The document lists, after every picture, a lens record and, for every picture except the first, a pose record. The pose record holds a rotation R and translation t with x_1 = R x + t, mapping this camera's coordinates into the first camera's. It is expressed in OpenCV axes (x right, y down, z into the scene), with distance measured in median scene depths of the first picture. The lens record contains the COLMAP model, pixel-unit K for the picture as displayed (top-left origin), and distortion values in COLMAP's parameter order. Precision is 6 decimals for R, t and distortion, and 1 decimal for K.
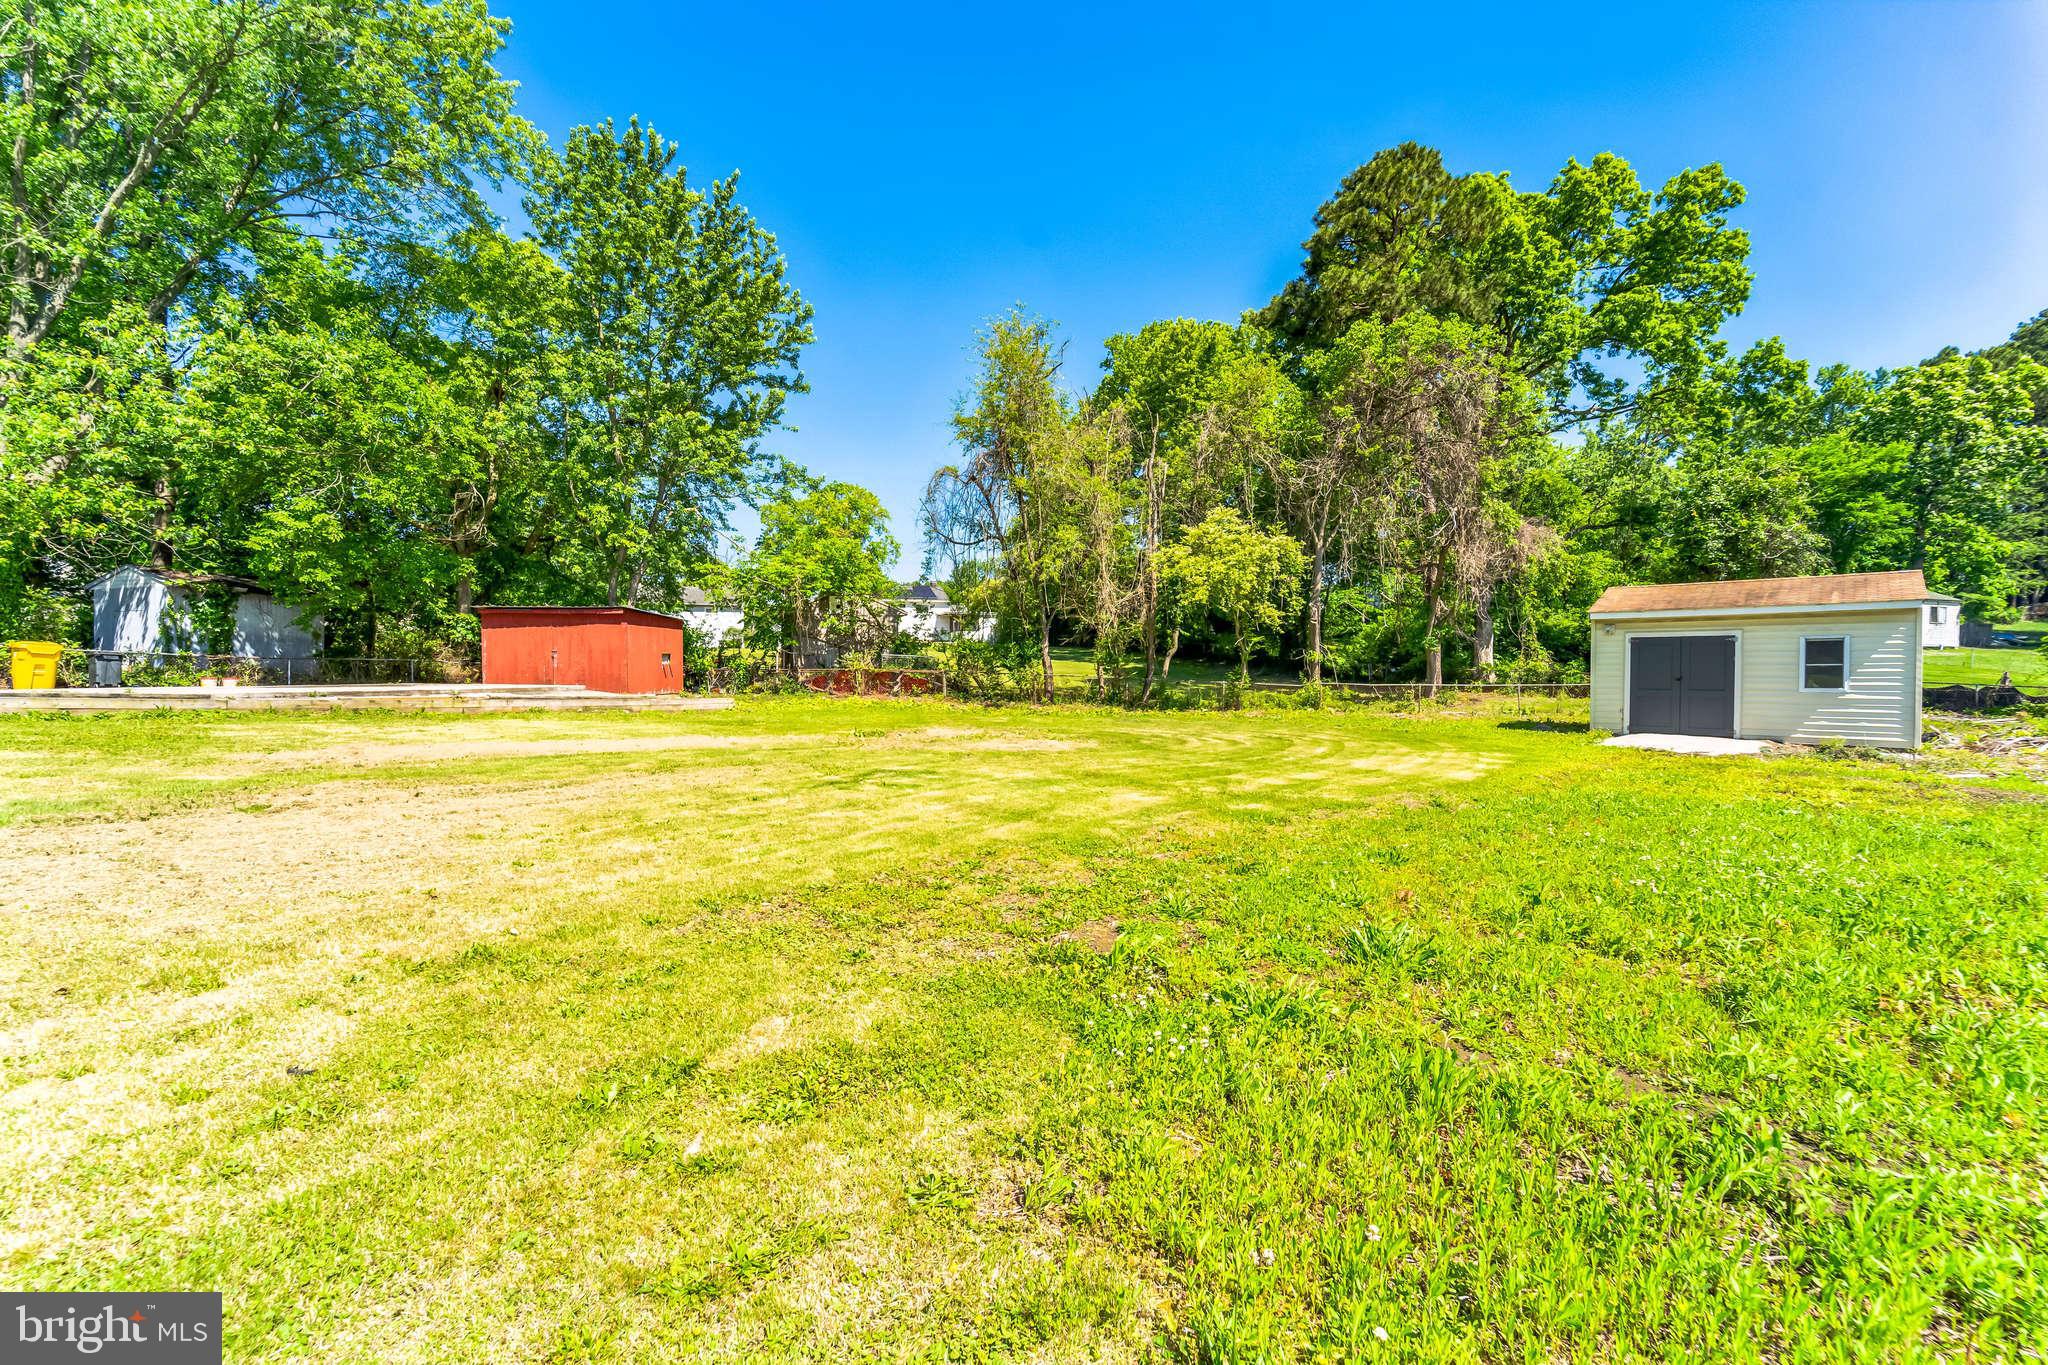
lens RADIAL K [[837.0, 0, 1027.6], [0, 837.0, 676.6], [0, 0, 1]] dist [-0.001334, -0.000962]
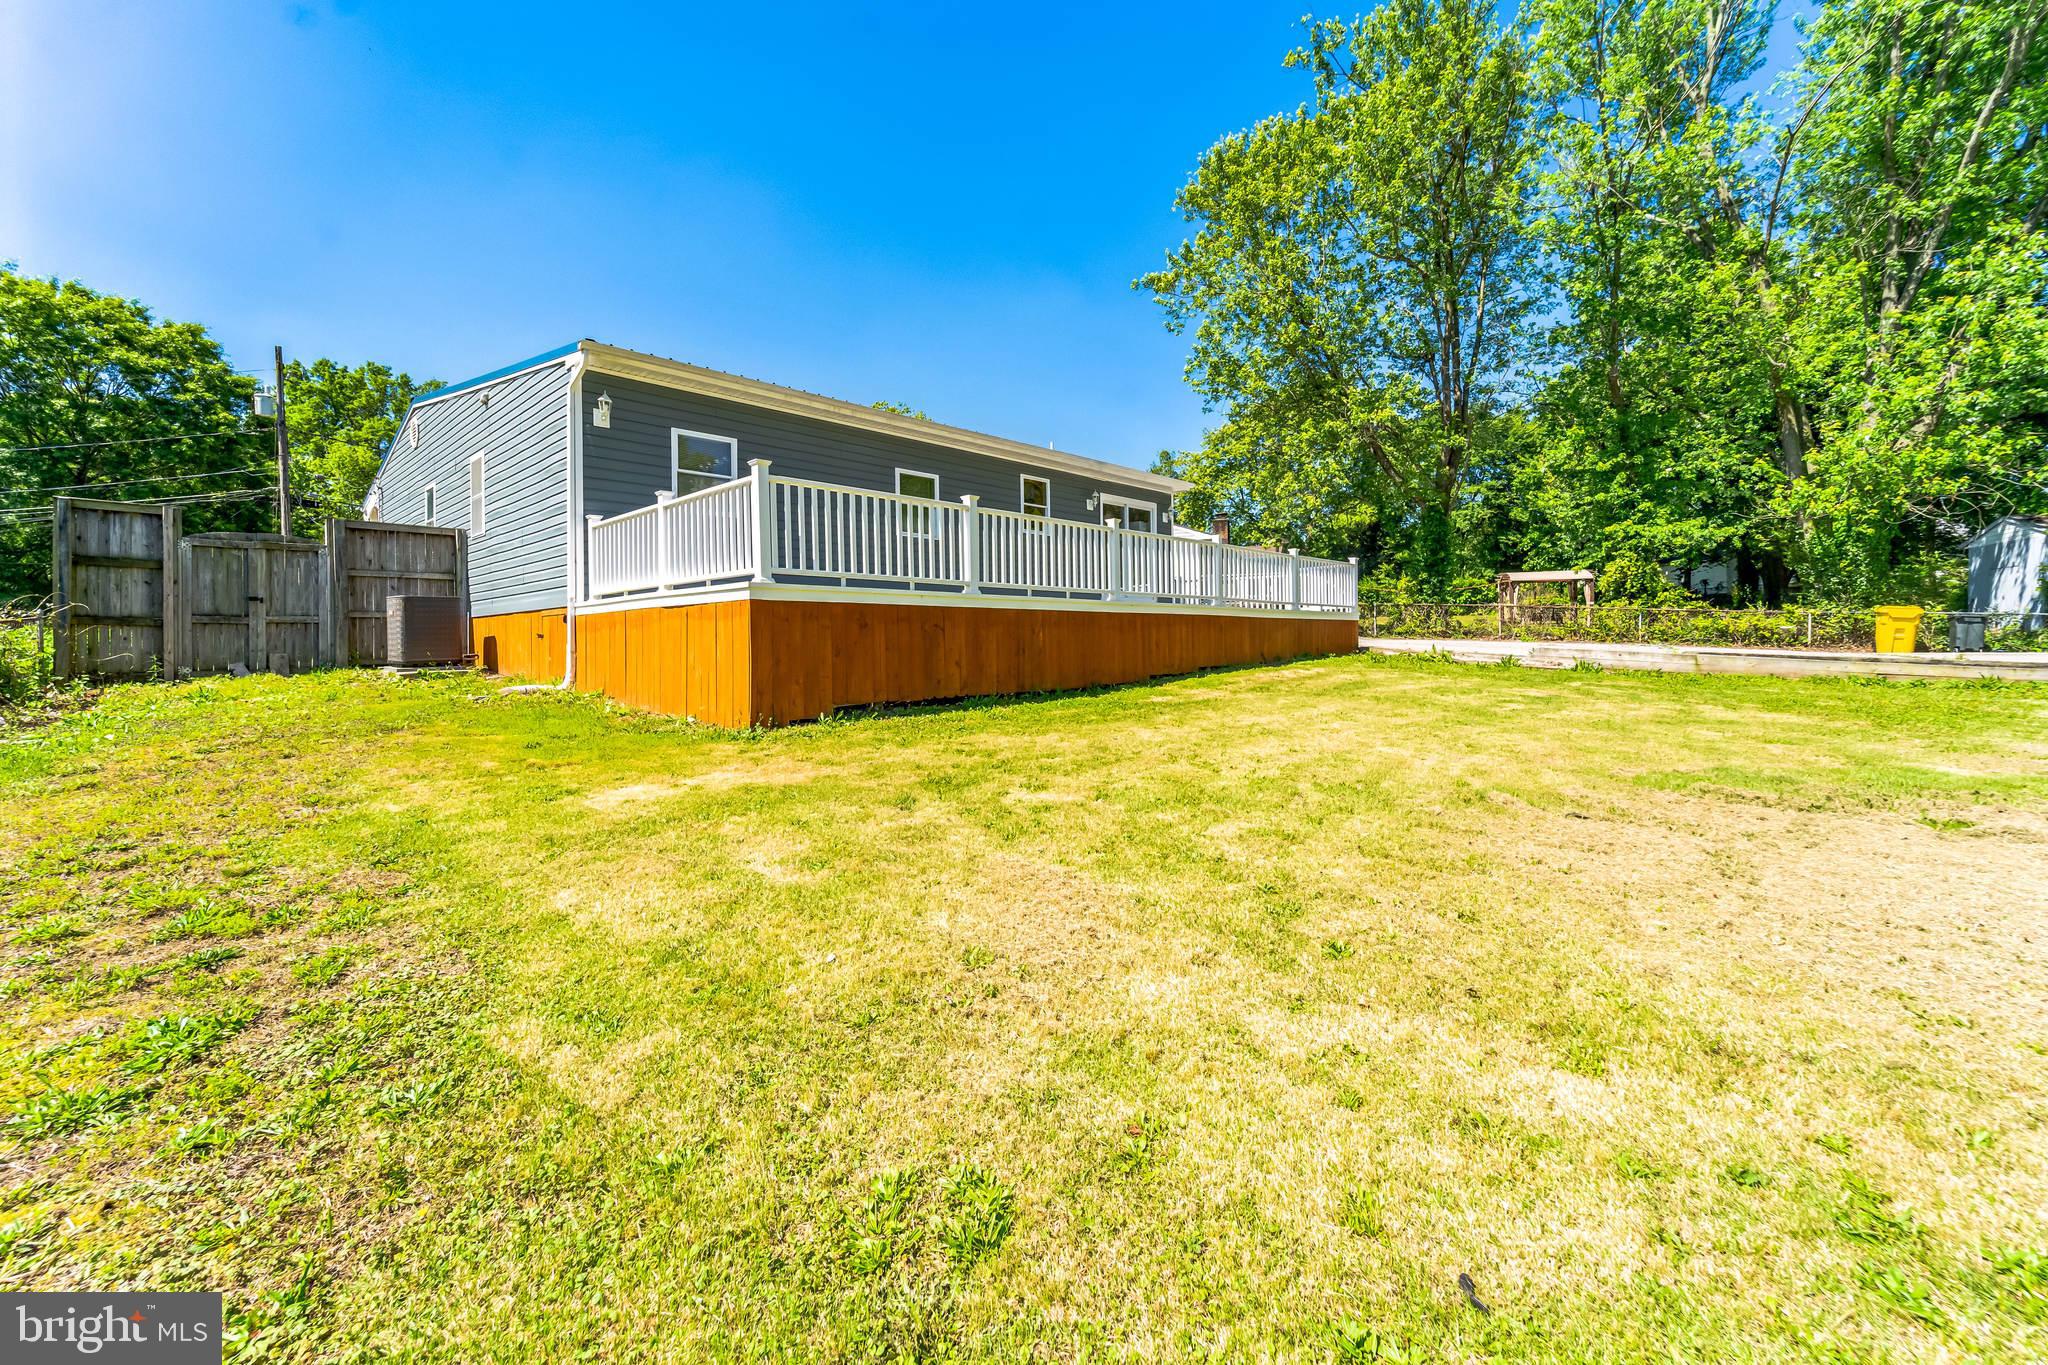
lens RADIAL K [[837.0, 0, 1043.6], [0, 837.0, 643.3], [0, 0, 1]] dist [-0.001334, -0.000962]
pose [[-0.148012, 0.004055, -0.988977, -0.033630], [0.000860, 0.999992, 0.003972, -0.001297], [0.988985, -0.000263, -0.148014, 0.120933]]
